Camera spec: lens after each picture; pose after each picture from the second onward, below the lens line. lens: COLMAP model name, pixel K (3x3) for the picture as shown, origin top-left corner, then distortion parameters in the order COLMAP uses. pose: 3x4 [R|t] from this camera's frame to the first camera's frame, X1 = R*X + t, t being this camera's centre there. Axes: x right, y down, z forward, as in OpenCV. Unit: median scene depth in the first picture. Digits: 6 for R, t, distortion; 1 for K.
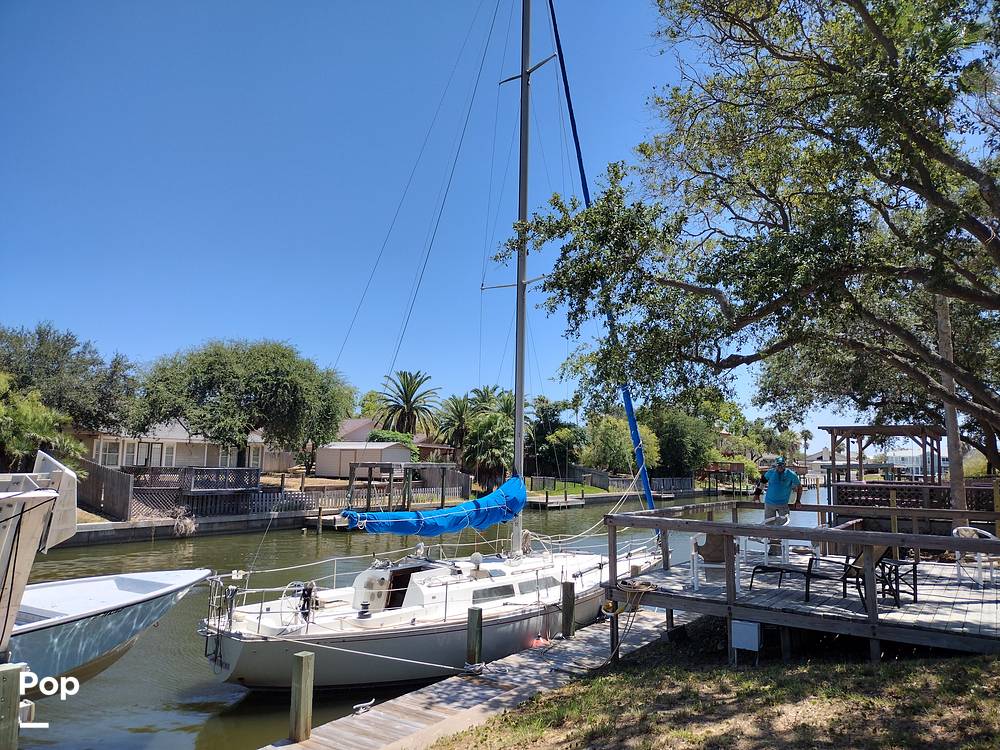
lens RADIAL K [[749.0, 0, 500.5], [0, 749.0, 368.7], [0, 0, 1]] dist [0.092315, -0.155227]
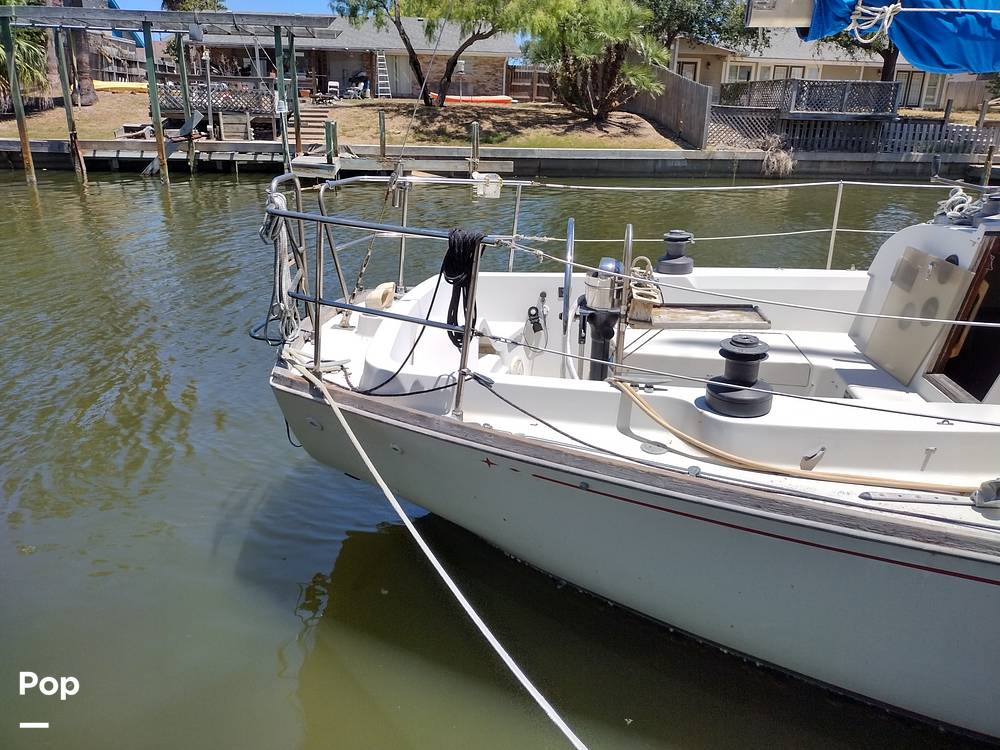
lens RADIAL K [[750.5, 0, 497.2], [0, 750.5, 375.6], [0, 0, 1]] dist [0.006860, -0.002208]
pose [[0.660316, 0.251152, -0.707747, -0.024061], [0.079765, 0.913635, 0.398633, 0.074804], [0.746740, -0.319677, 0.583255, 0.270314]]
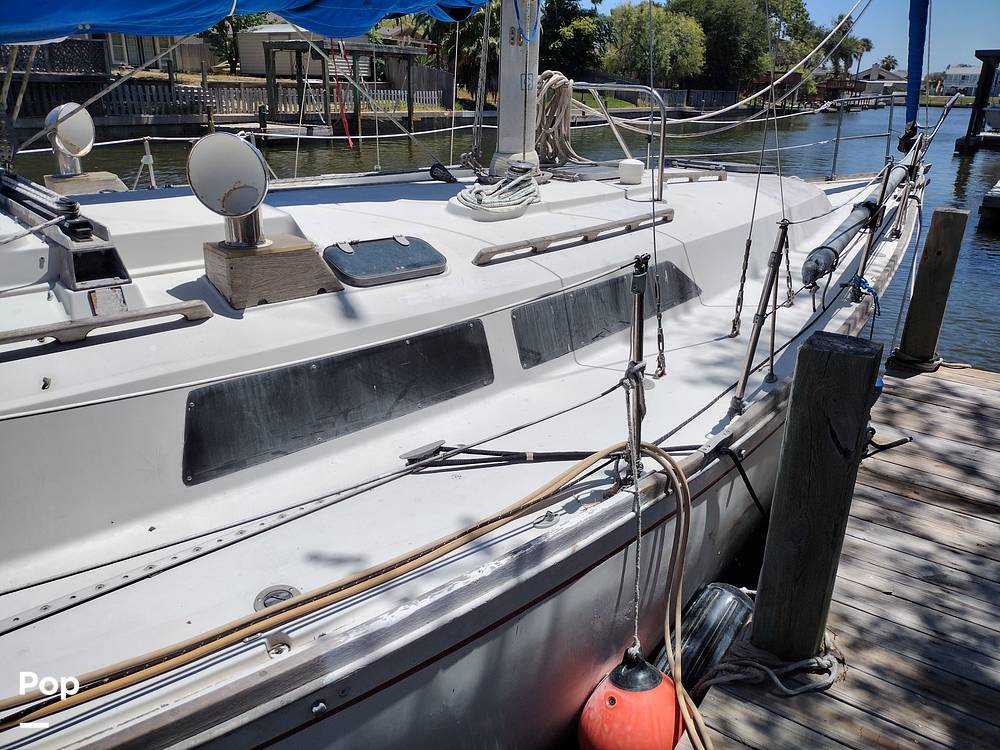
lens RADIAL K [[746.1, 0, 497.8], [0, 746.1, 374.3], [0, 0, 1]] dist [0.071081, -0.100852]
pose [[0.999557, 0.013457, -0.026553, 0.009843], [0.000497, 0.884317, 0.466887, 0.082853], [0.029765, -0.466694, 0.883918, 0.324353]]
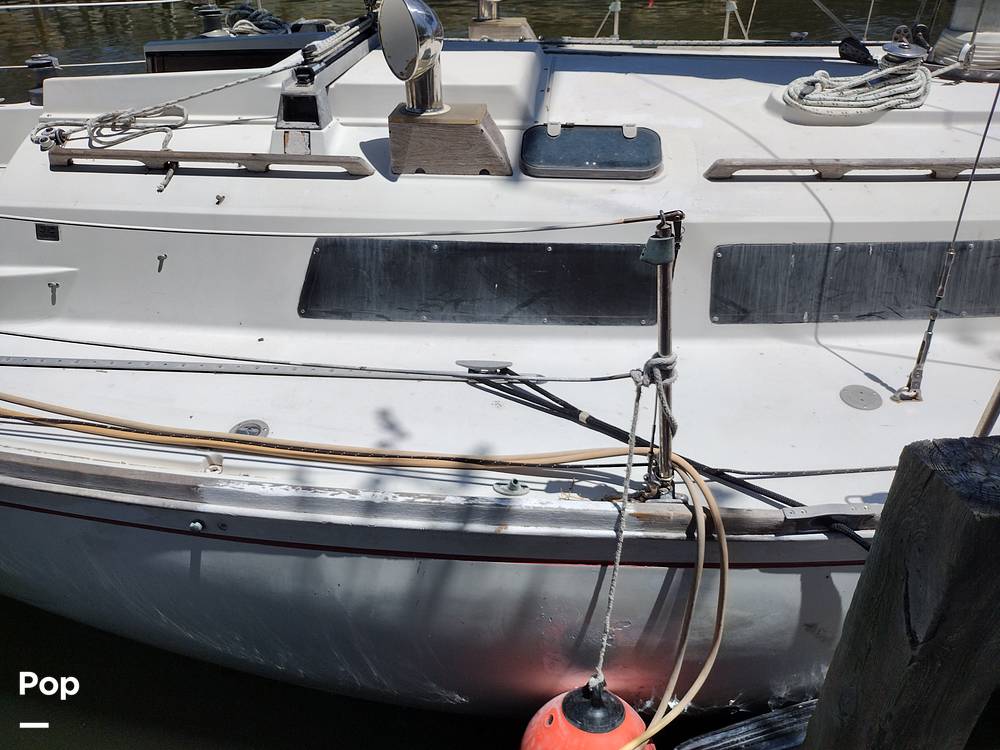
lens RADIAL K [[751.0, 0, 485.2], [0, 751.0, 371.4], [0, 0, 1]] dist [0.061534, -0.077926]
pose [[0.663485, 0.381426, -0.643663, 0.038138], [0.096980, 0.809193, 0.579484, 0.083949], [0.741877, -0.446901, 0.499897, 0.345407]]
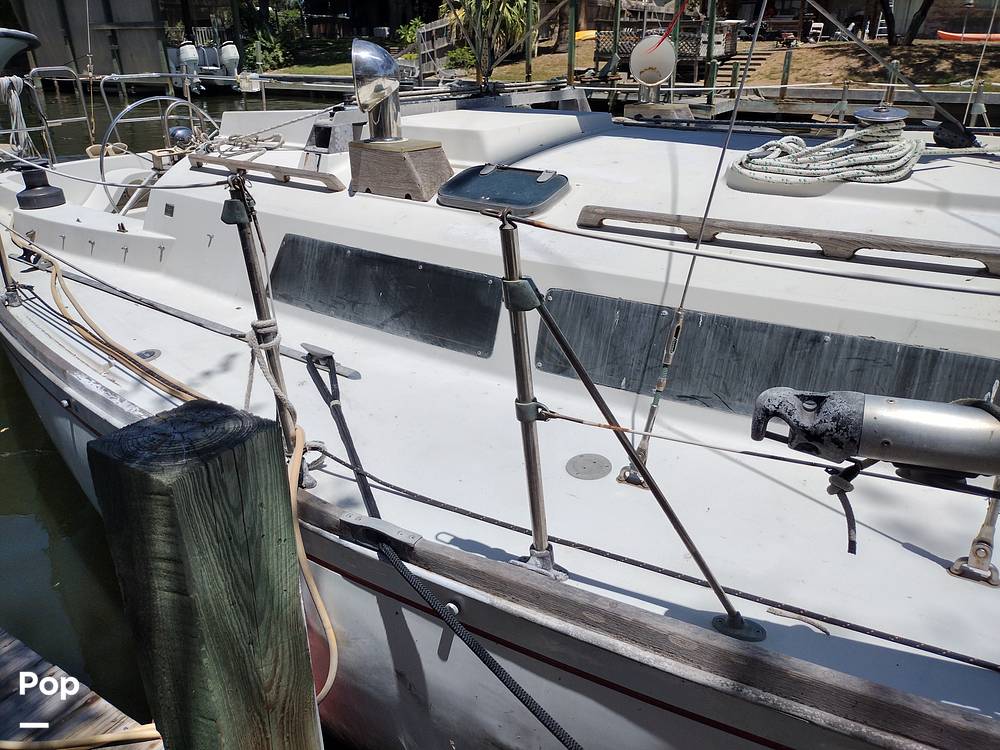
lens RADIAL K [[749.0, 0, 500.5], [0, 749.0, 368.7], [0, 0, 1]] dist [0.092315, -0.155227]
pose [[0.132919, 0.371913, -0.918702, 0.061003], [0.122248, 0.913697, 0.387574, 0.095058], [0.983559, -0.163825, 0.075982, 0.382949]]
